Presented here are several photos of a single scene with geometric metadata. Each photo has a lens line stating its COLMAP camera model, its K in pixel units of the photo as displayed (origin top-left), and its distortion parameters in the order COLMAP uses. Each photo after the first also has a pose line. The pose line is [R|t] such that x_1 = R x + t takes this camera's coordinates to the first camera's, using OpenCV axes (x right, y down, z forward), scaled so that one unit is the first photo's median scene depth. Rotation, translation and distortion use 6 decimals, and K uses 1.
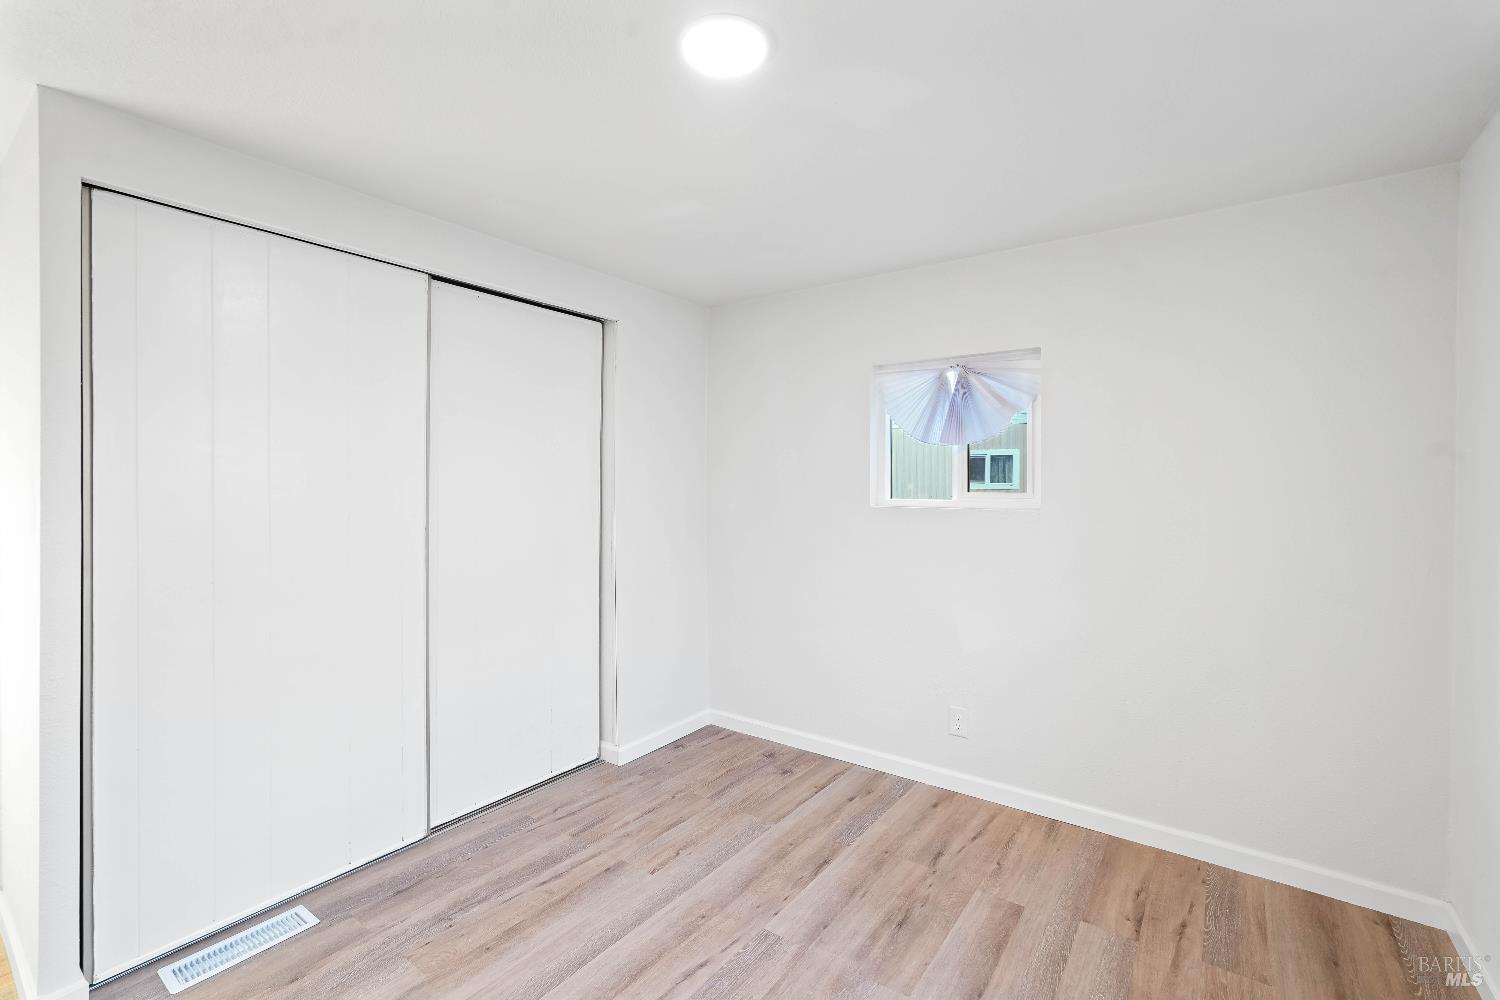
lens RADIAL K [[669.8, 0, 744.6], [0, 669.8, 489.9], [0, 0, 1]] dist [0.001921, 0.001038]
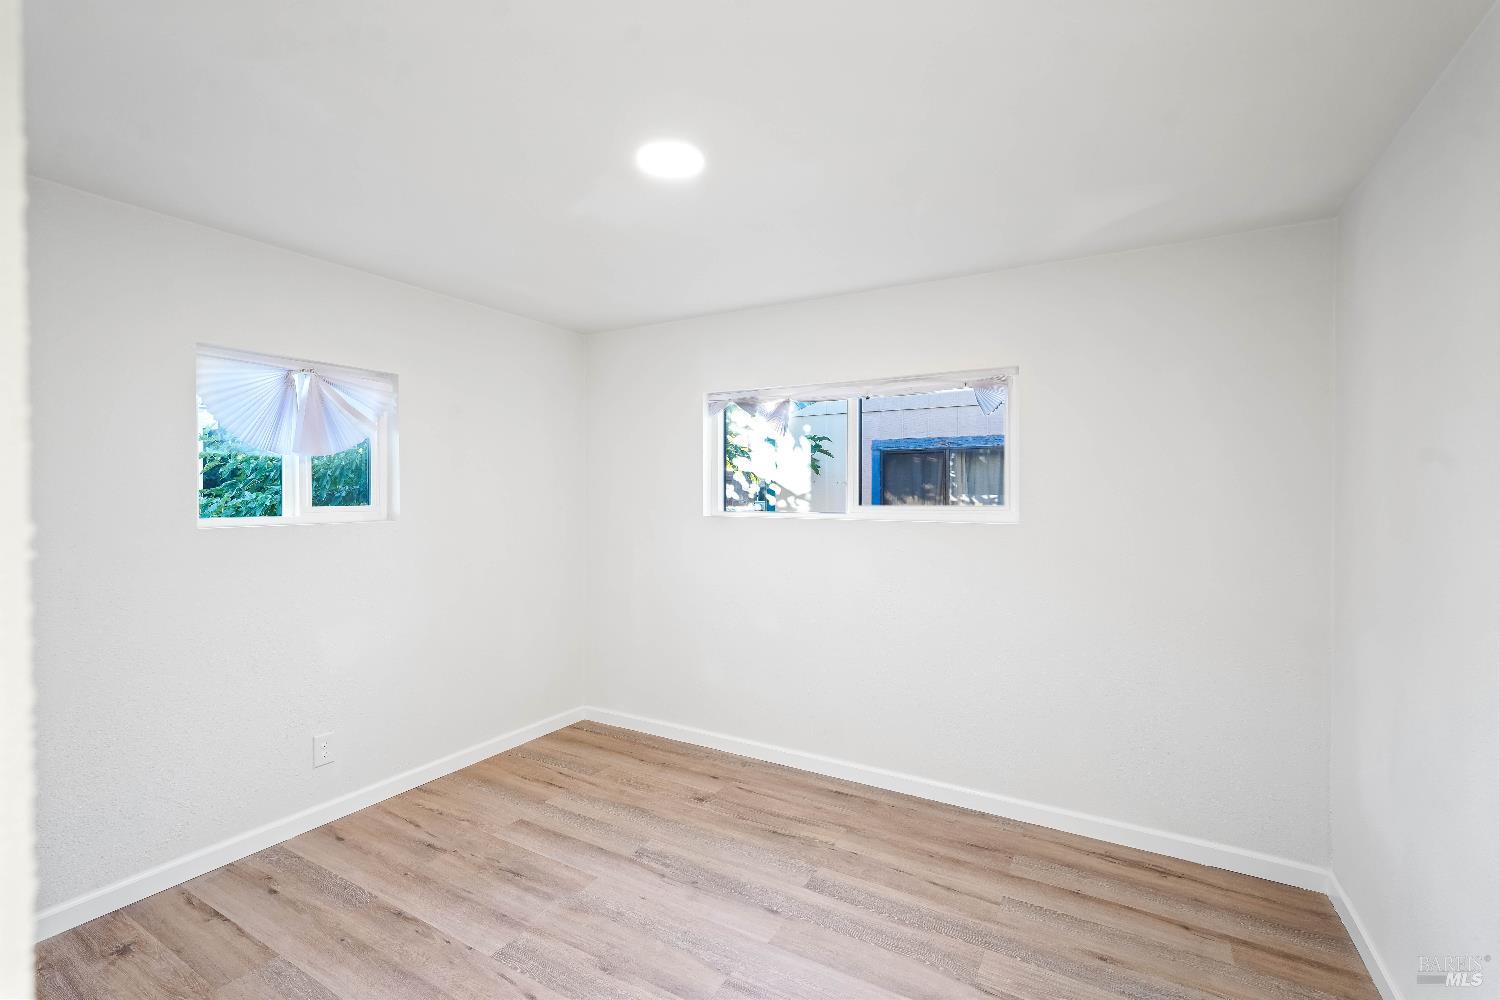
lens RADIAL K [[669.8, 0, 744.6], [0, 669.8, 489.9], [0, 0, 1]] dist [0.001921, 0.001038]
pose [[-0.101099, -0.001831, 0.994875, -0.818231], [0.008674, 0.999959, 0.002722, -0.020477], [-0.994839, 0.008904, -0.101079, 0.604415]]
